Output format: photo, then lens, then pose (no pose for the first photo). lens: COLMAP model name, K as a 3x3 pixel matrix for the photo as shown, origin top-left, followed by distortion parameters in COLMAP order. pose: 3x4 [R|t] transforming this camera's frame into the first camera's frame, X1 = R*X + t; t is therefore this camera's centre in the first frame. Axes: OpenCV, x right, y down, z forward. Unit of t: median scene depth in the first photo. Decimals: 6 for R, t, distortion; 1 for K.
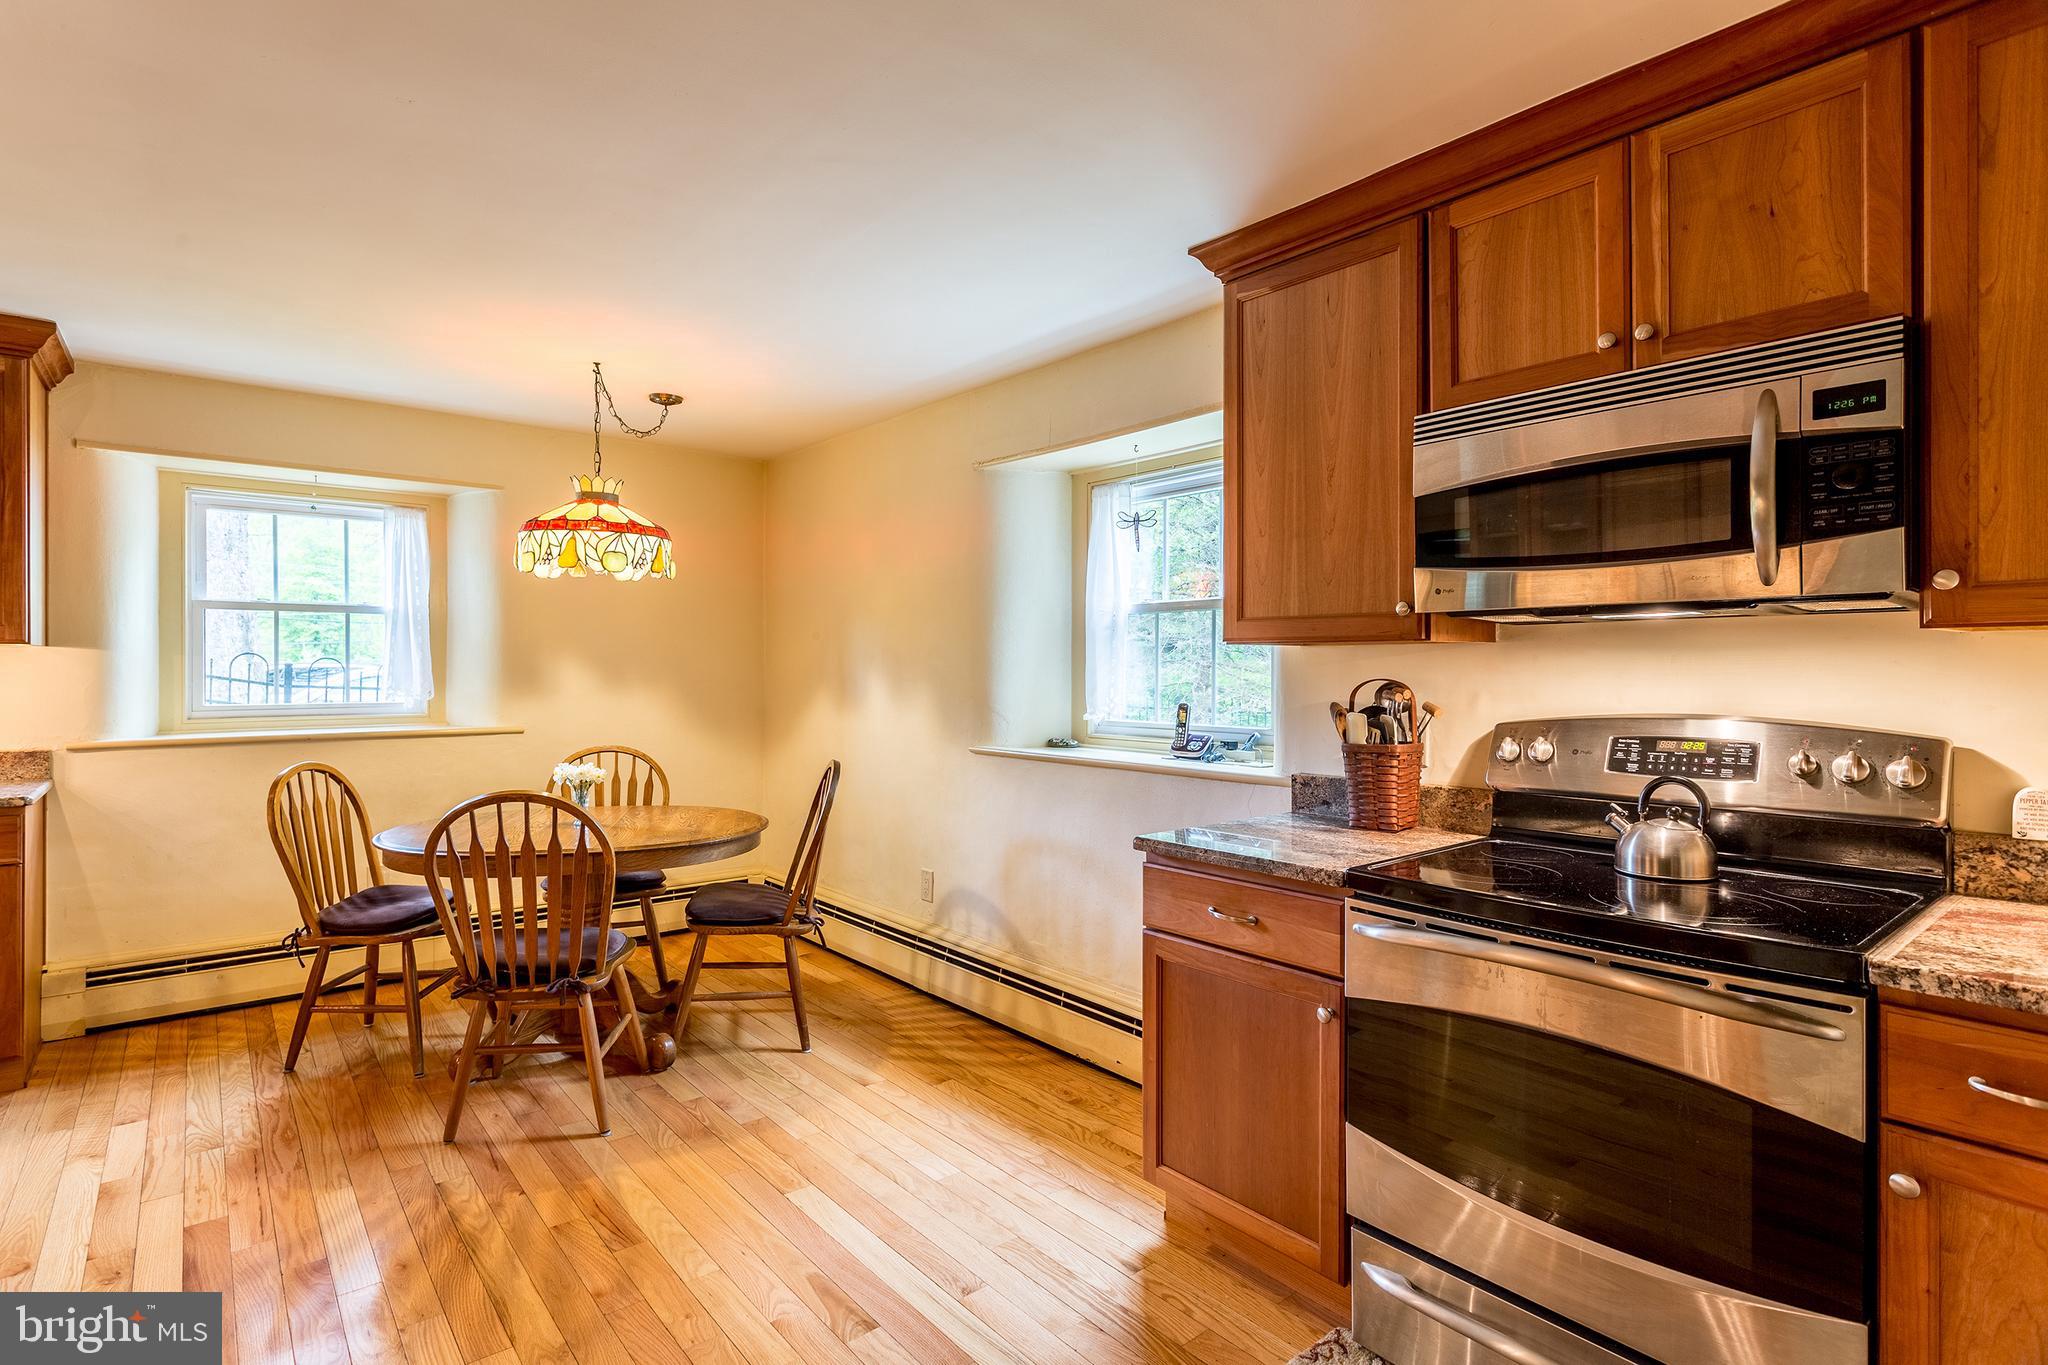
lens RADIAL K [[1003.7, 0, 1010.8], [0, 1003.7, 663.2], [0, 0, 1]] dist [0.003196, 0.000177]
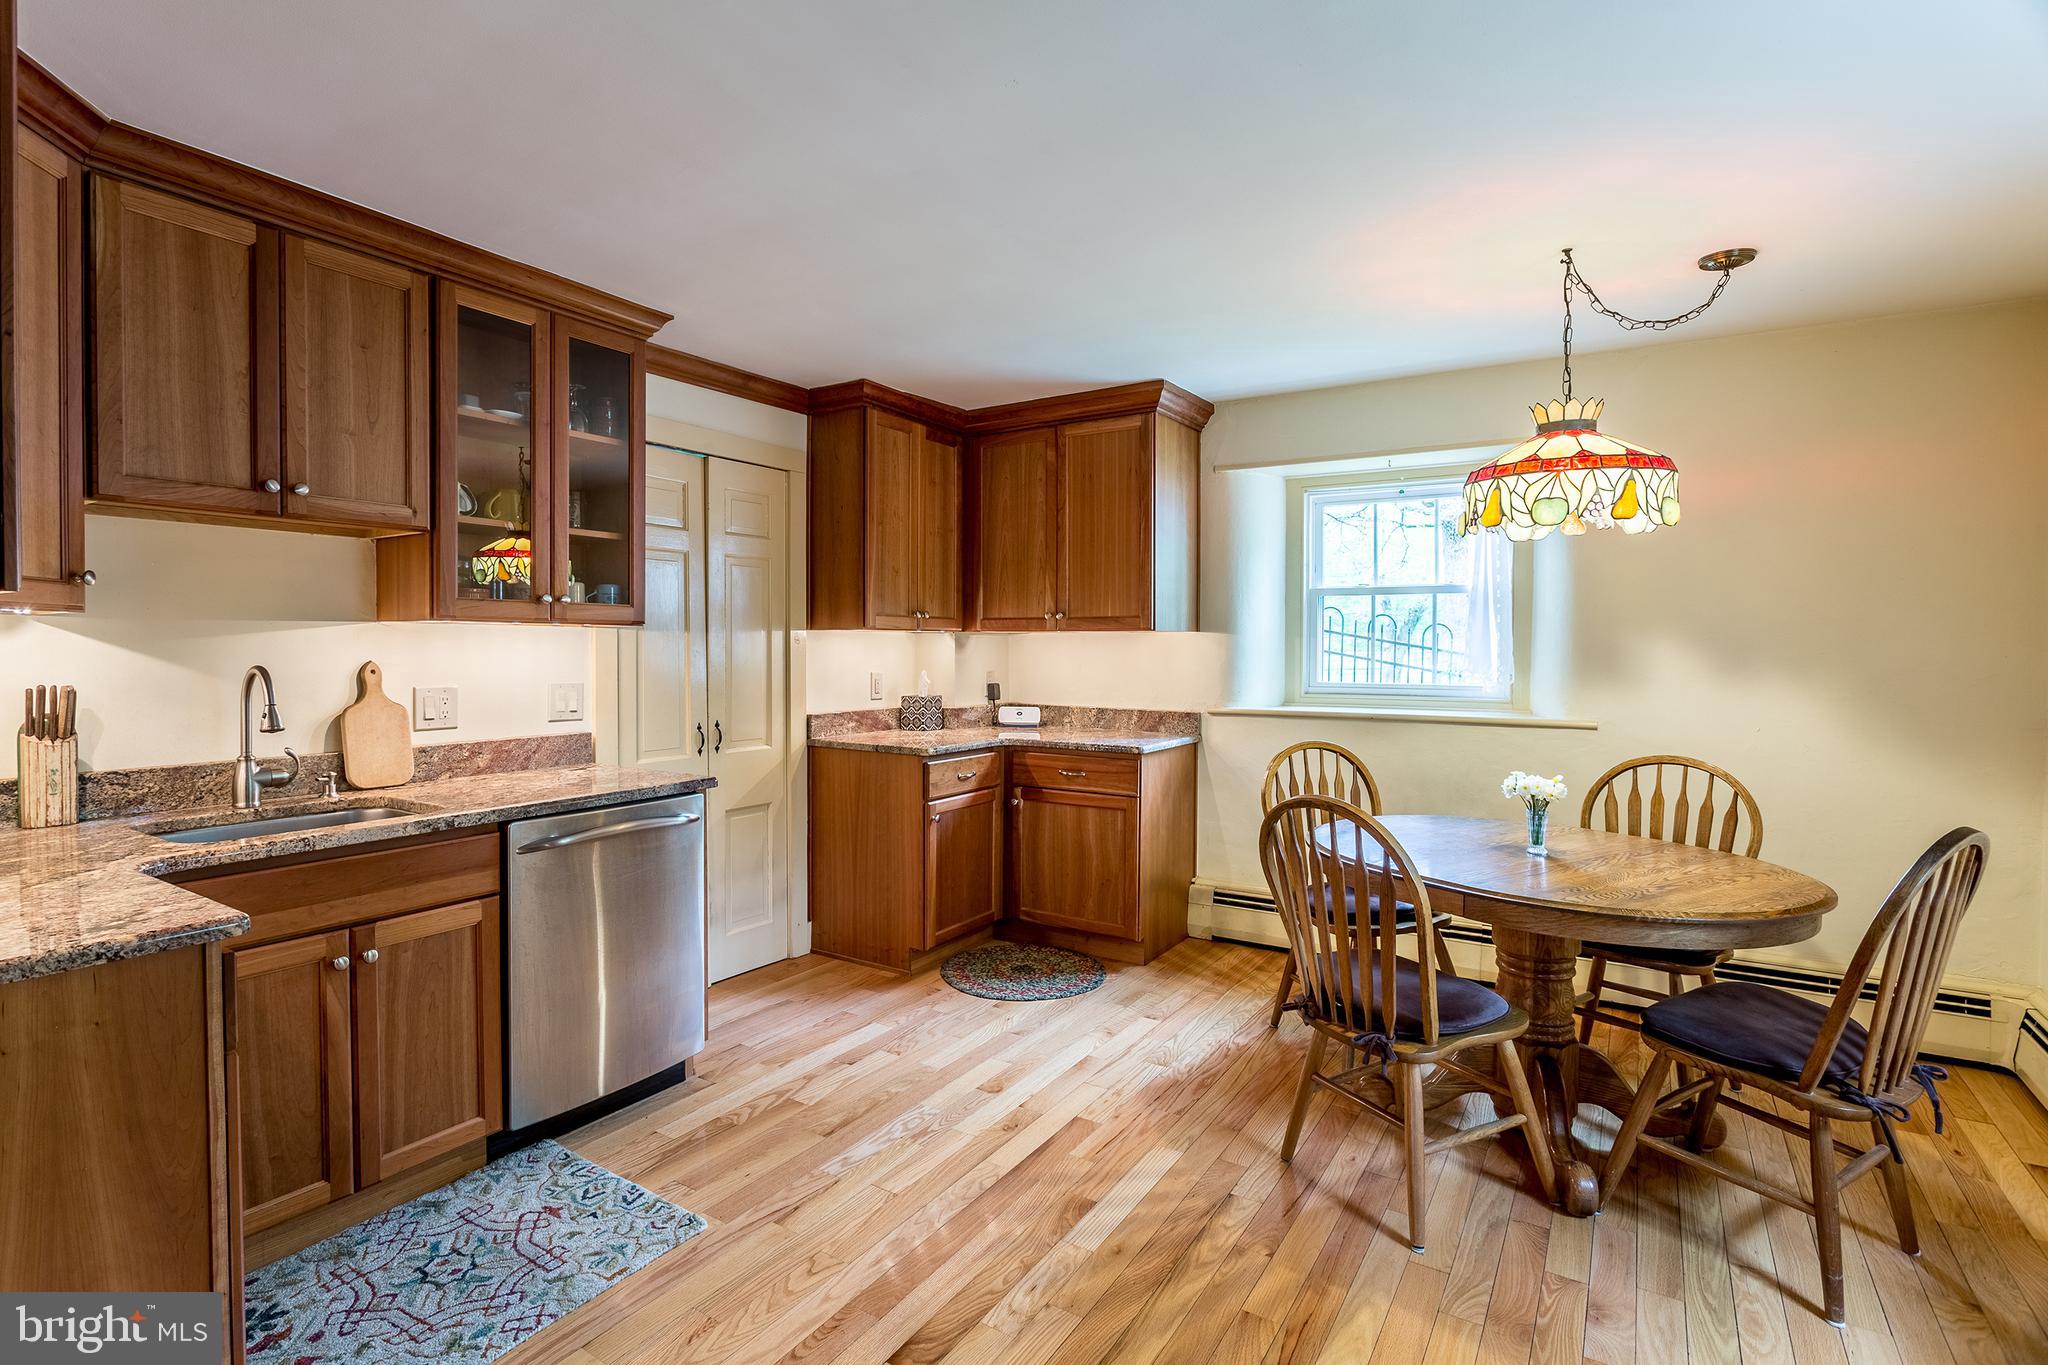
lens RADIAL K [[1003.7, 0, 1010.8], [0, 1003.7, 663.2], [0, 0, 1]] dist [0.003196, 0.000177]
pose [[0.312658, 0.019276, -0.949670, 0.196297], [0.001165, 0.999786, 0.020677, -0.003362], [0.949865, -0.007571, 0.312568, 0.388661]]
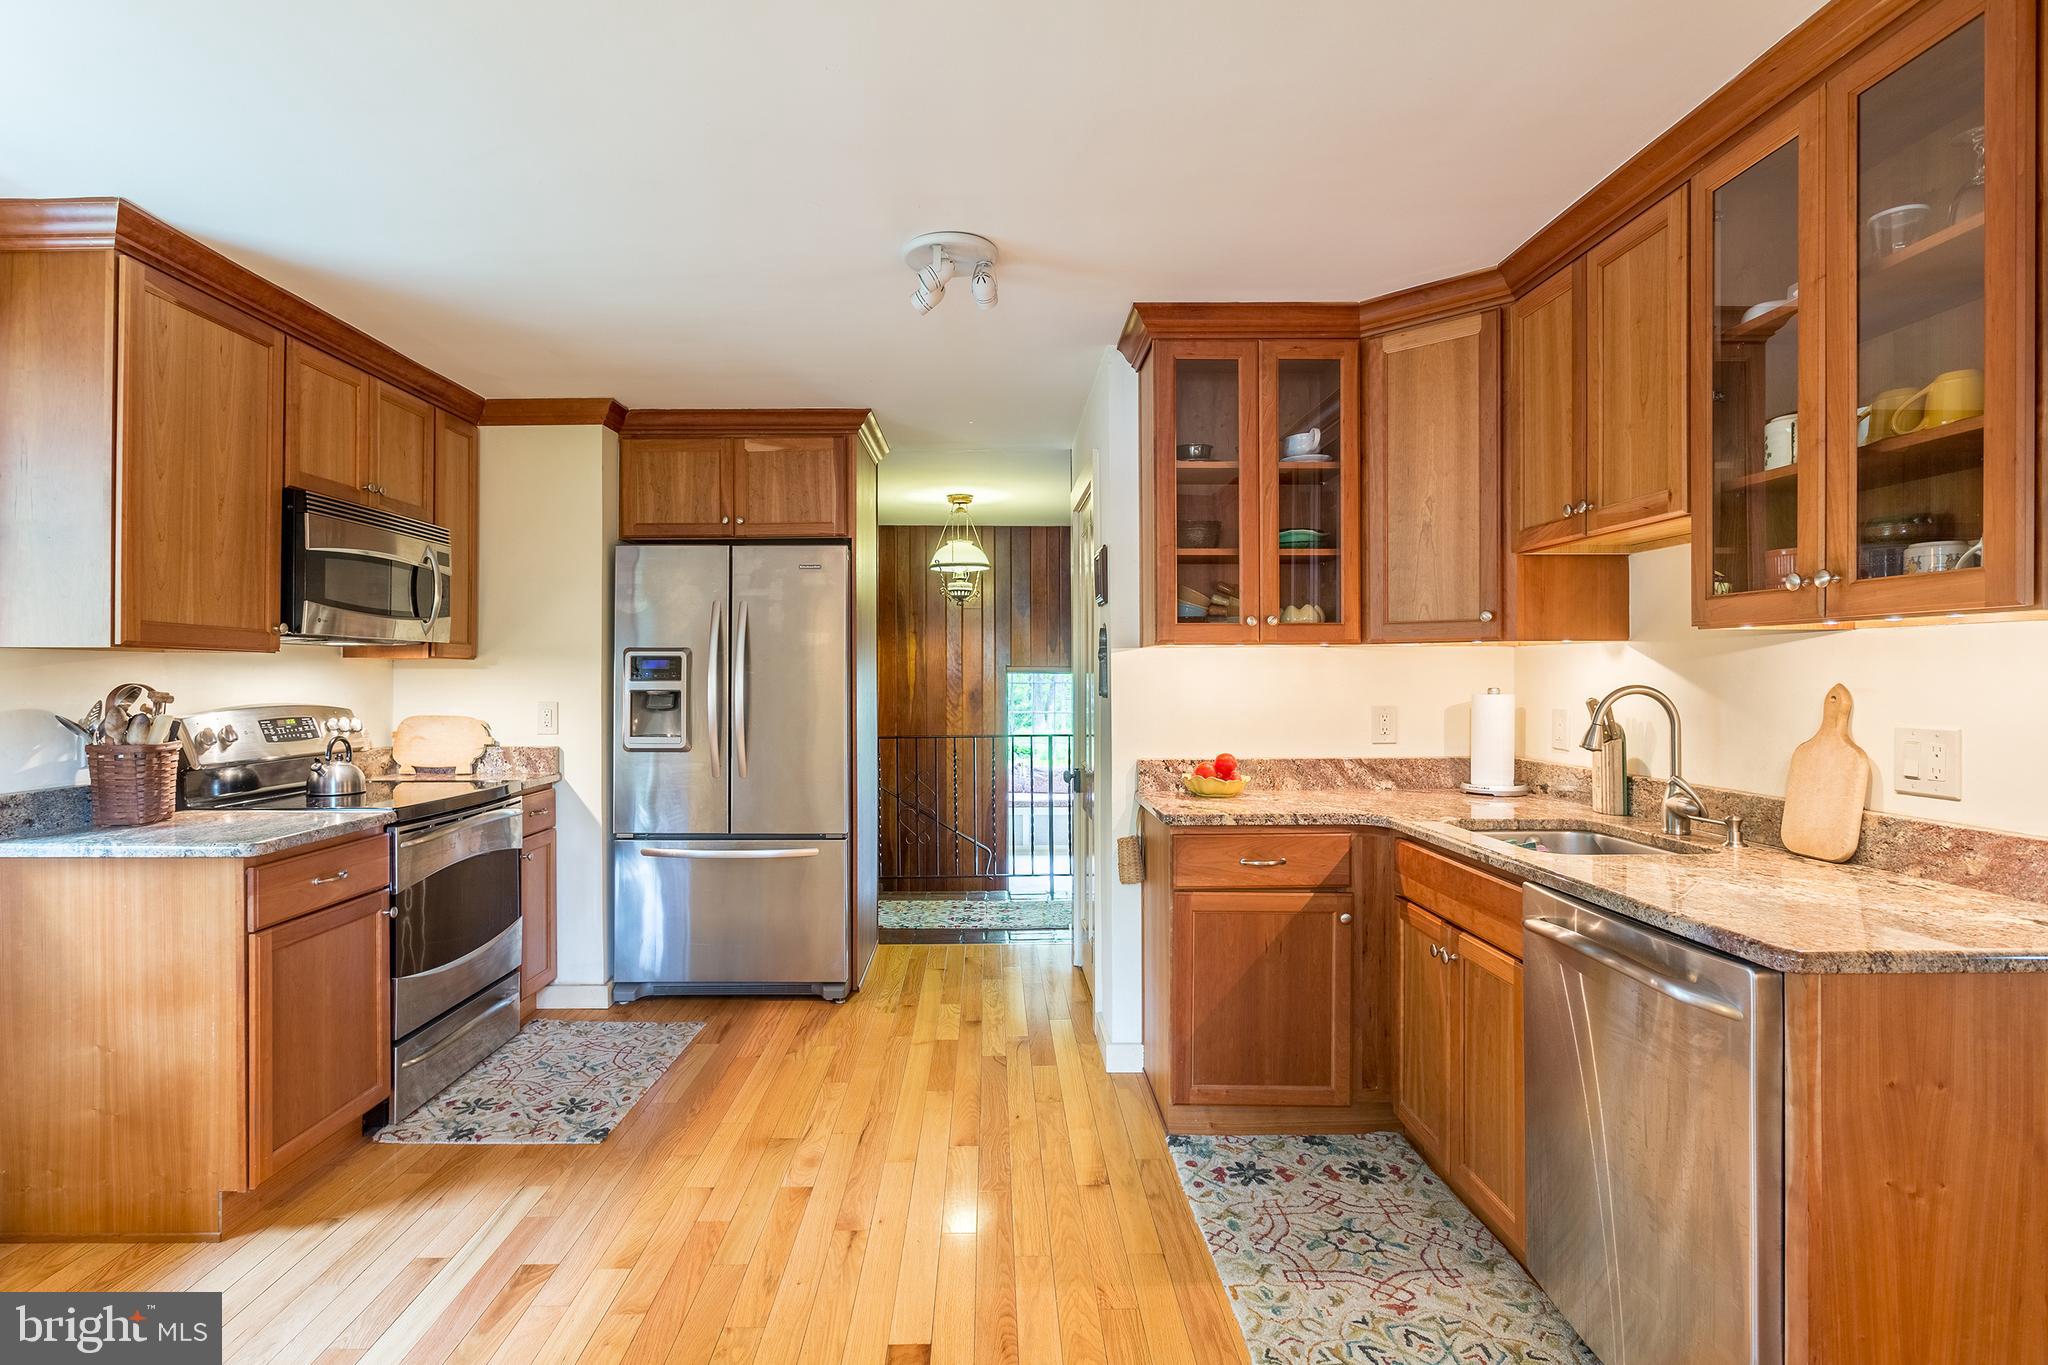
lens RADIAL K [[1003.7, 0, 1010.8], [0, 1003.7, 663.2], [0, 0, 1]] dist [0.003196, 0.000177]
pose [[-0.790871, 0.008759, 0.611920, -0.747668], [0.001659, 0.999925, -0.012168, 0.005584], [-0.611980, -0.008608, -0.790826, 0.933424]]
